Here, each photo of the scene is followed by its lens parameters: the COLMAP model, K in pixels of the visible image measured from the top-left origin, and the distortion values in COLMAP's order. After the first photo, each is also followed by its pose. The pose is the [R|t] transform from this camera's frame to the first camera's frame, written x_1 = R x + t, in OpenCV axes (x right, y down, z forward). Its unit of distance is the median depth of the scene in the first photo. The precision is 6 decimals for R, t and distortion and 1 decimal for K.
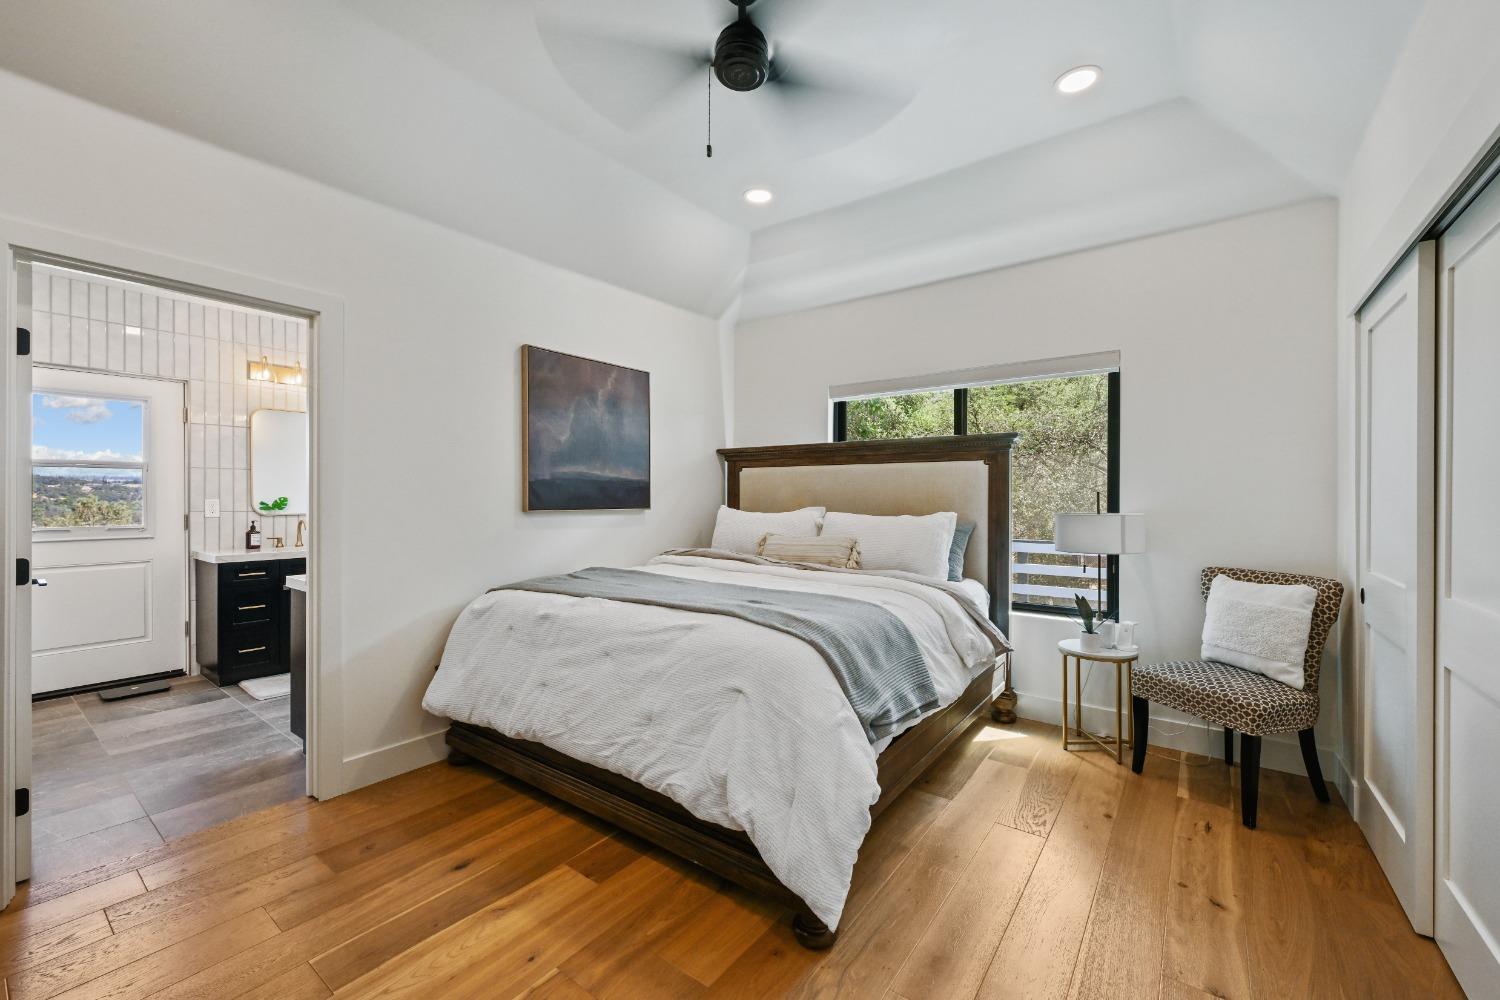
lens RADIAL K [[614.1, 0, 750.0], [0, 614.1, 500.0], [0, 0, 1]] dist [-0.000075, 0.000227]
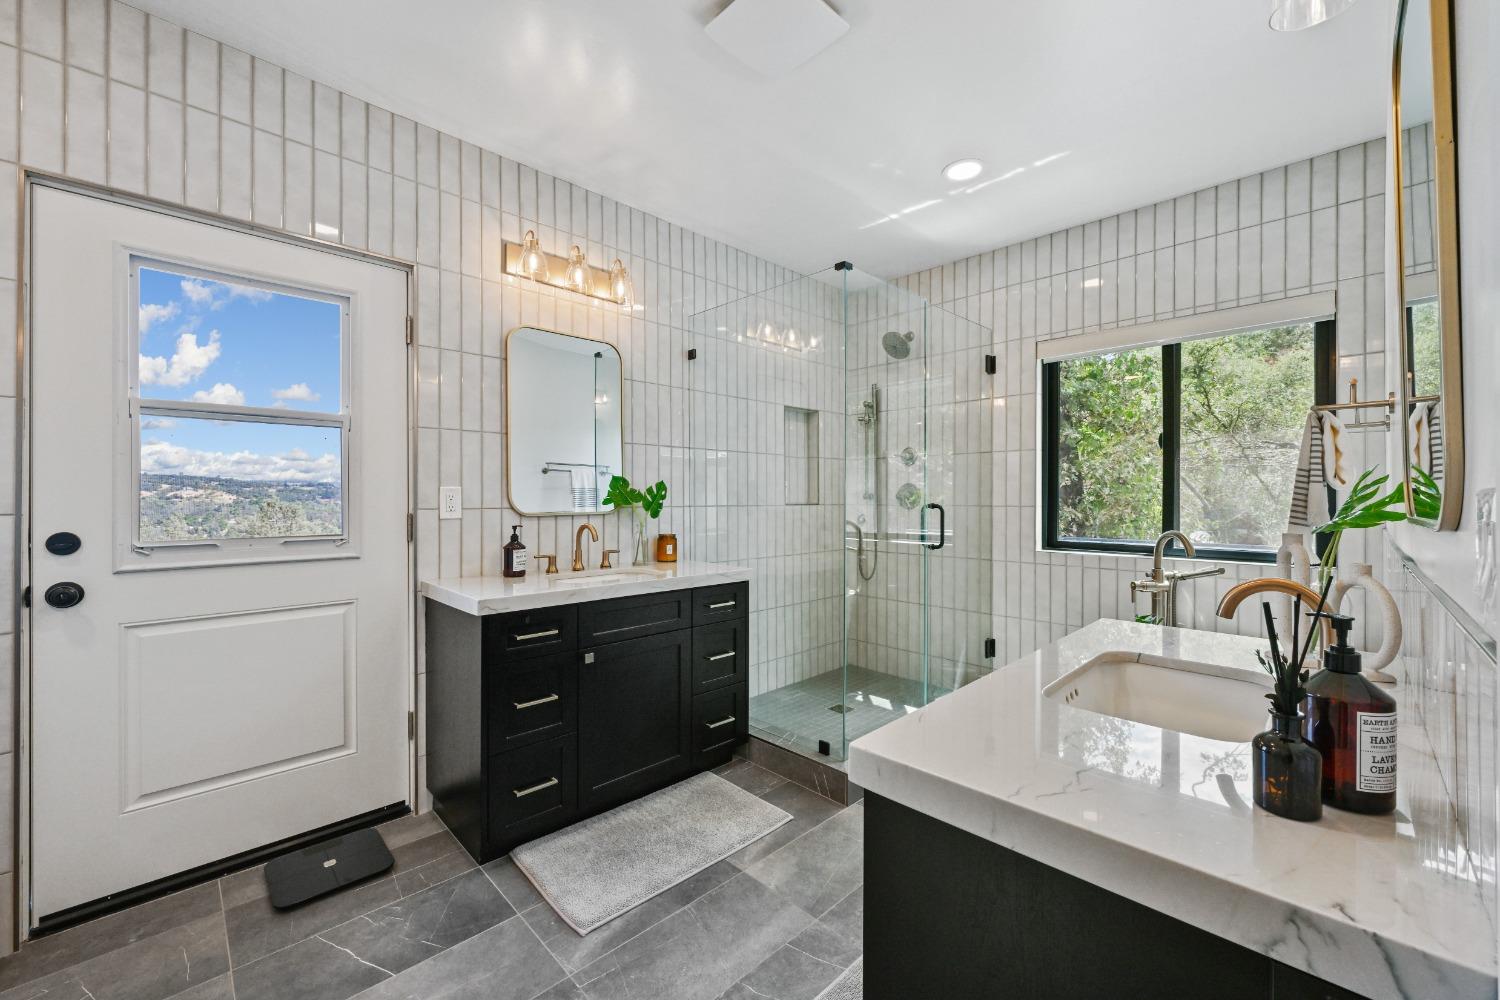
lens RADIAL K [[599.2, 0, 750.0], [0, 599.2, 500.0], [0, 0, 1]] dist [-0.000792, -0.000189]
pose [[0.988727, 0.000955, -0.149723, -0.543682], [-0.001328, 0.999996, -0.002394, 0.012411], [0.149721, 0.002566, 0.988725, 0.523555]]
